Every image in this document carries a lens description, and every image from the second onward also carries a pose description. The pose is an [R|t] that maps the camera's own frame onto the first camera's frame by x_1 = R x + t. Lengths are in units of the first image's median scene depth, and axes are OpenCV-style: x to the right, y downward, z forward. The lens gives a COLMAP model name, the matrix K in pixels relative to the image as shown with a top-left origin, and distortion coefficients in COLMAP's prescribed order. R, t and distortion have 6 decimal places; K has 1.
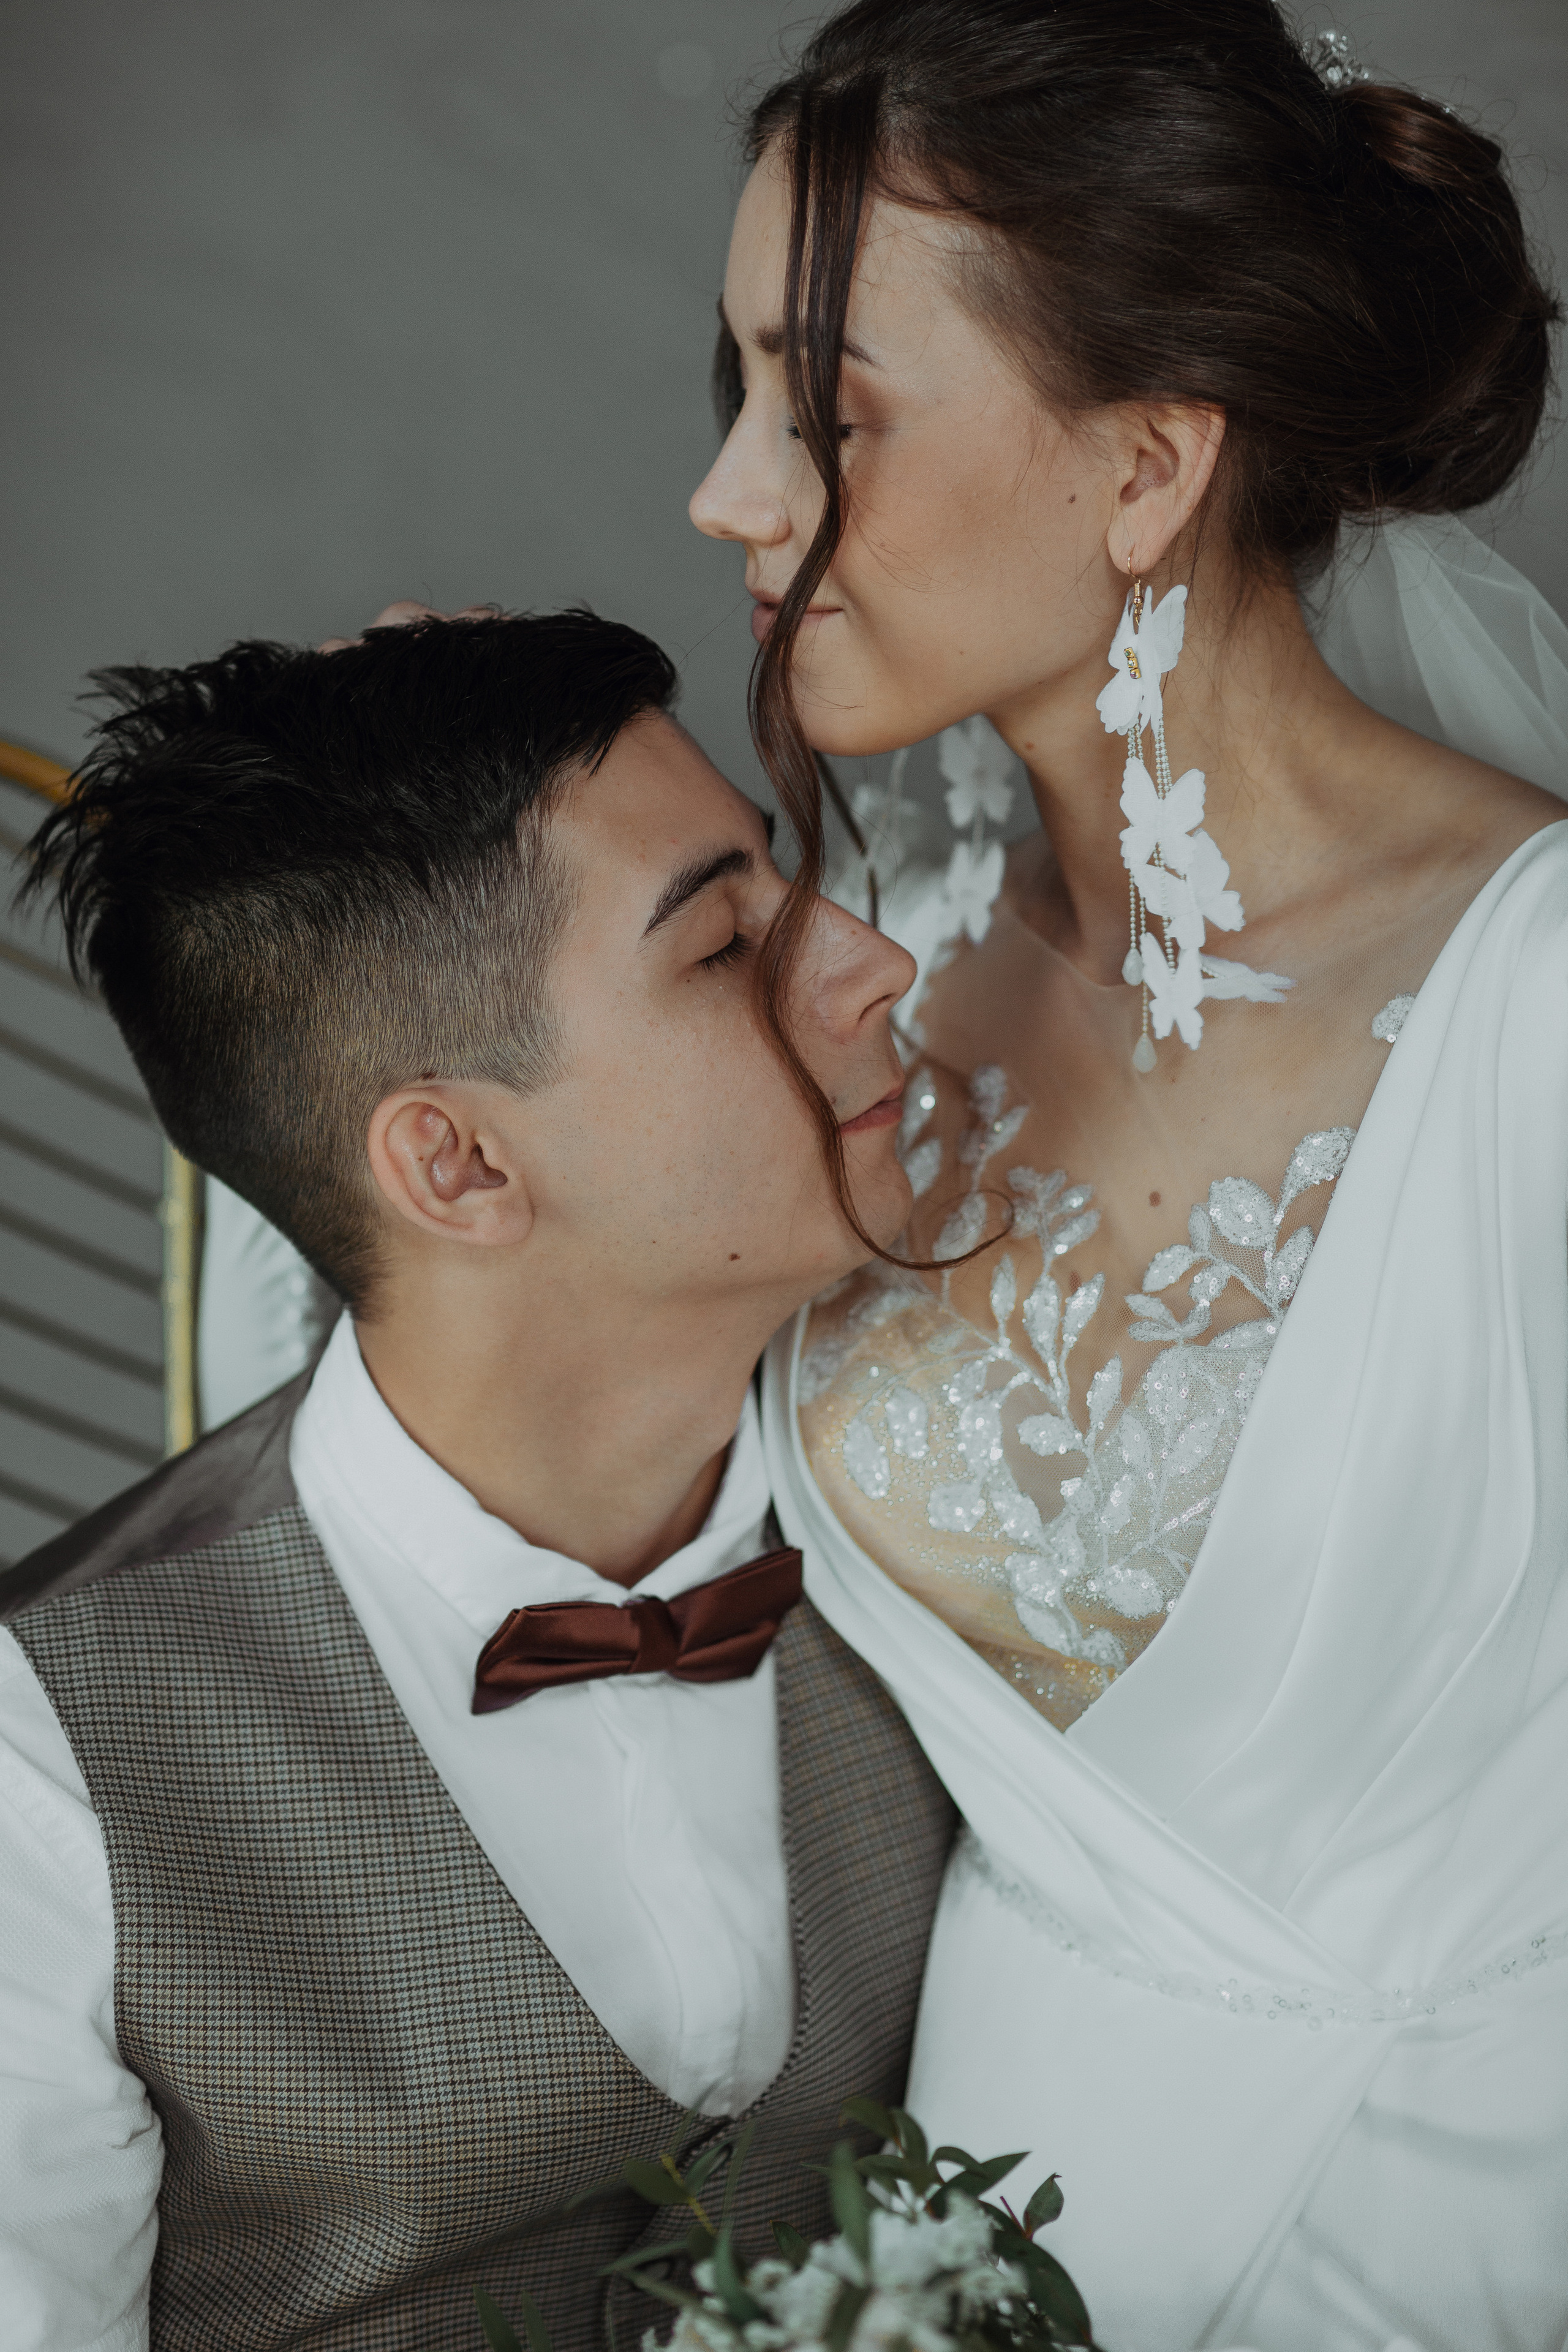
lens RADIAL K [[5671.4, 0, 784.0], [0, 5671.4, 1176.0], [0, 0, 1]] dist [0.194221, 0.042171]
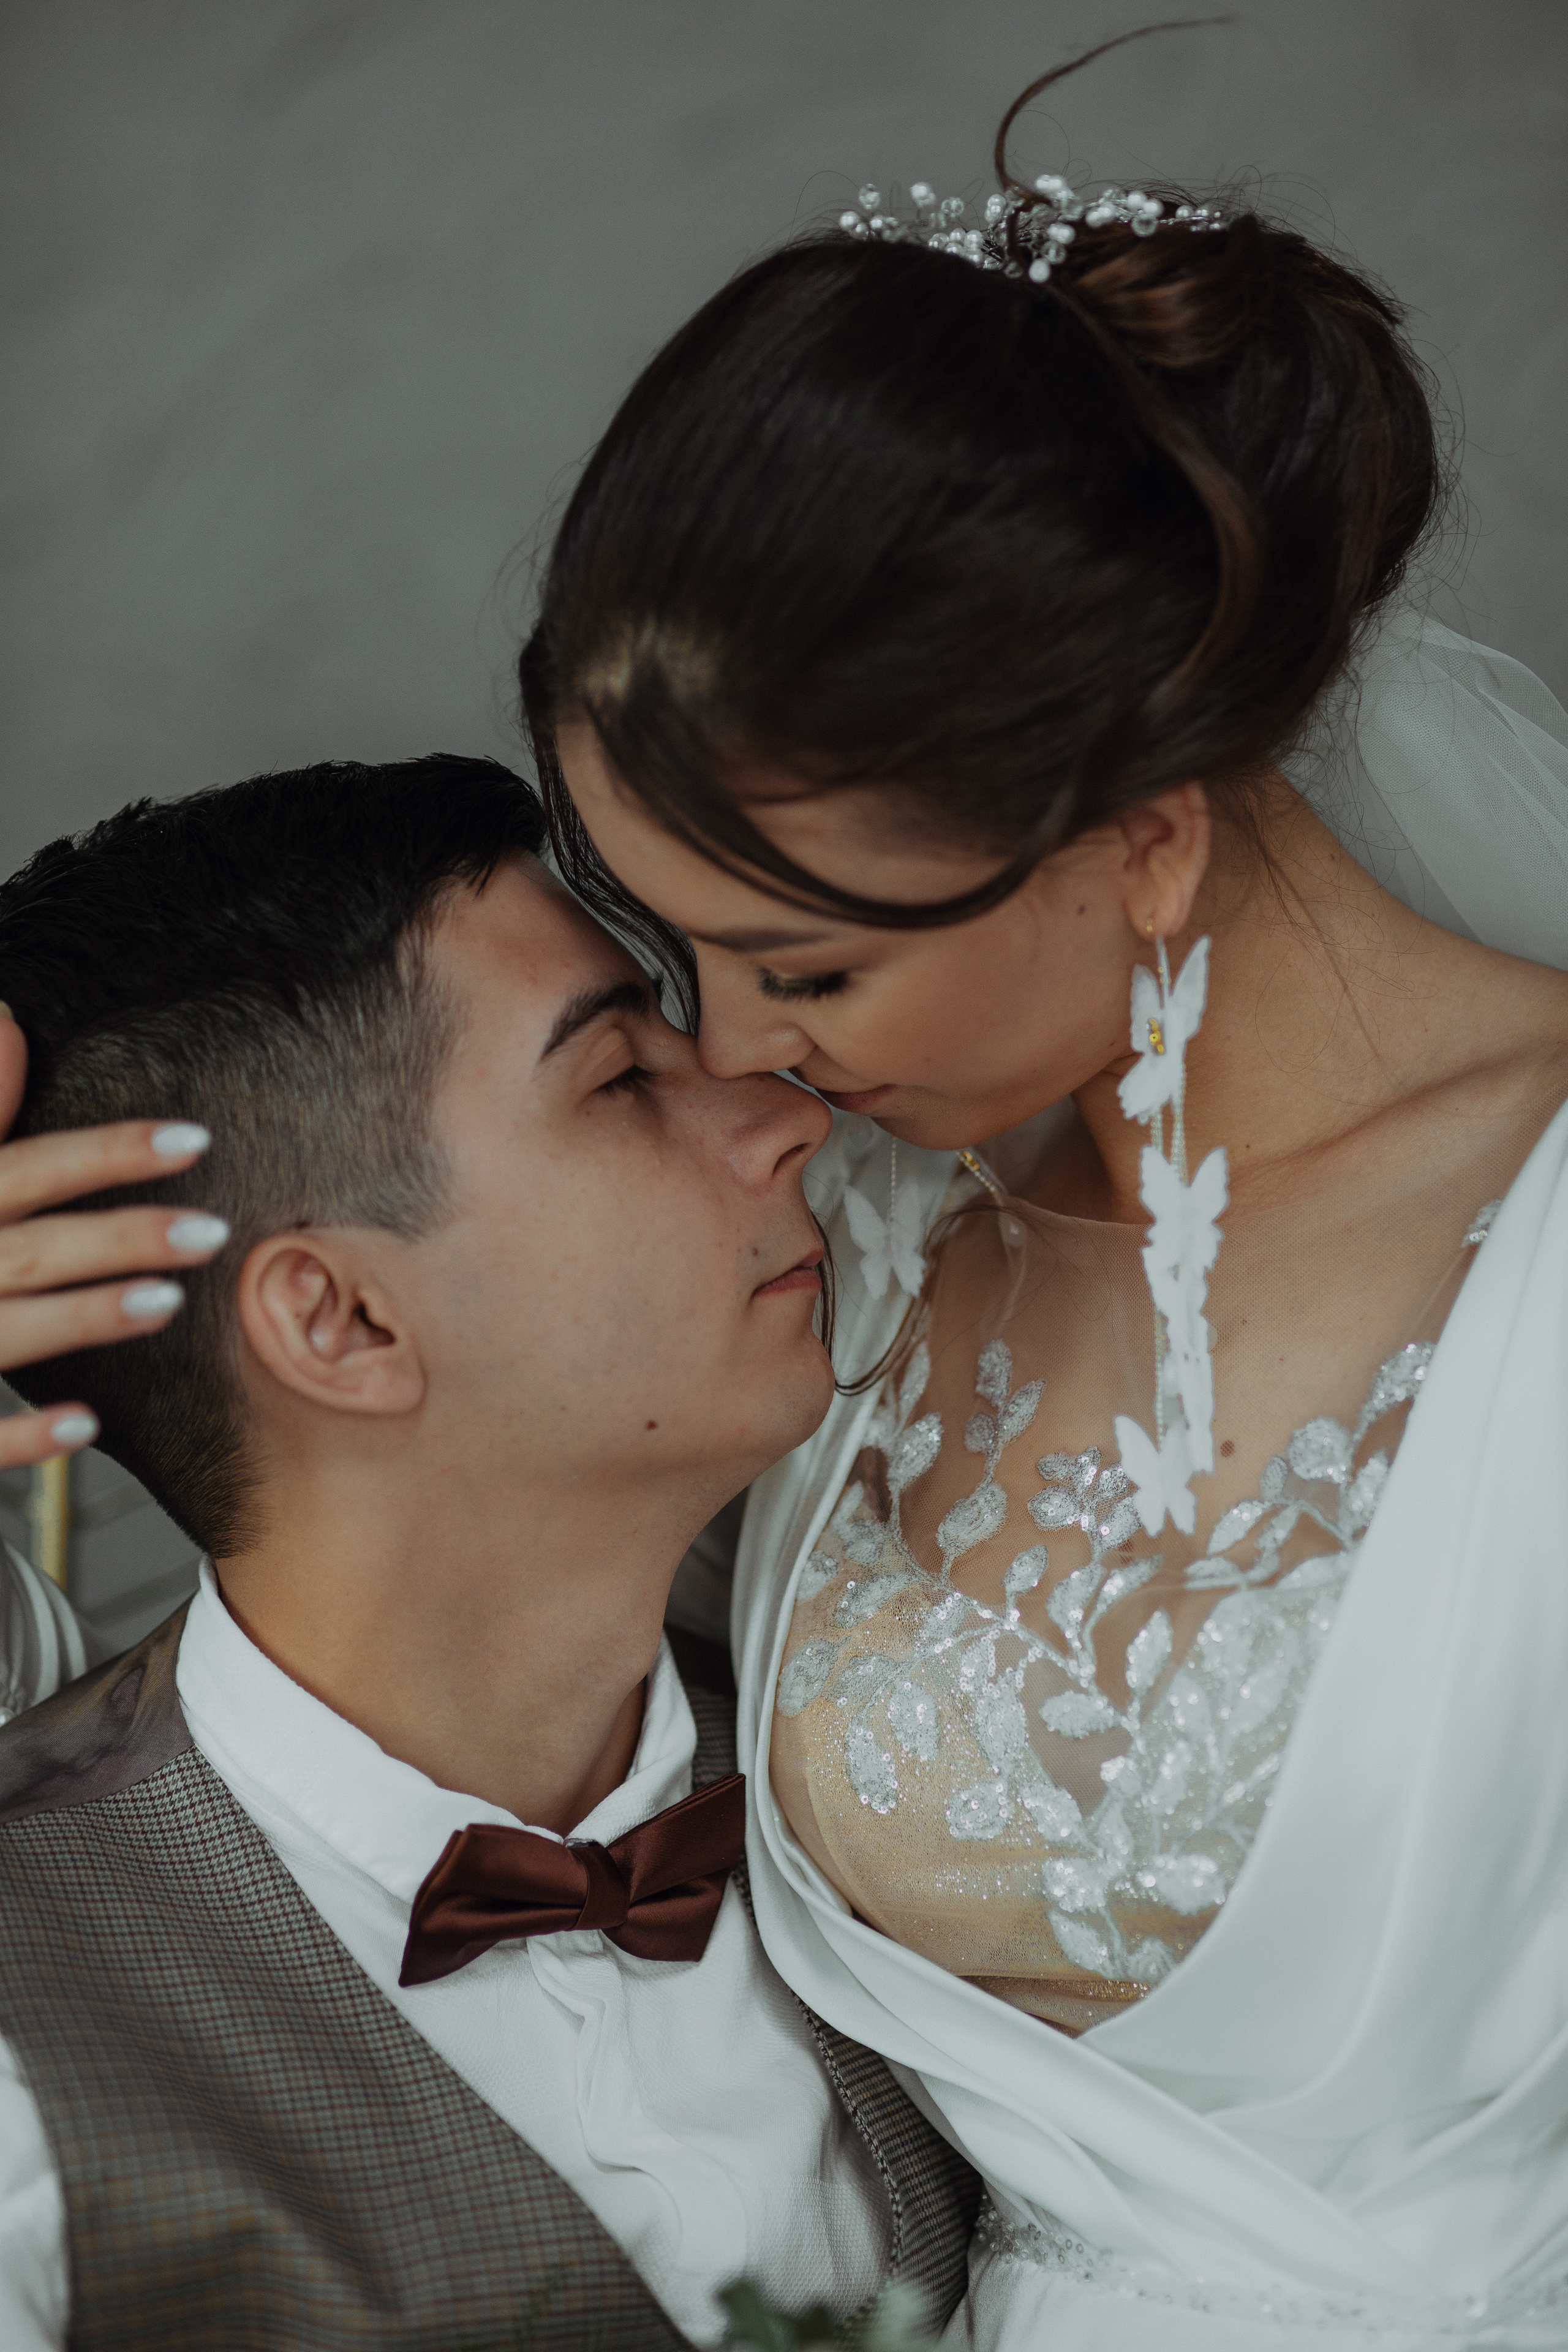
lens RADIAL K [[5671.4, 0, 784.0], [0, 5671.4, 1176.0], [0, 0, 1]] dist [0.194221, 0.042171]
pose [[0.999465, -0.025847, 0.020060, -0.005135], [0.026194, 0.999509, -0.017215, -0.008685], [-0.019605, 0.017731, 0.999651, 0.111833]]
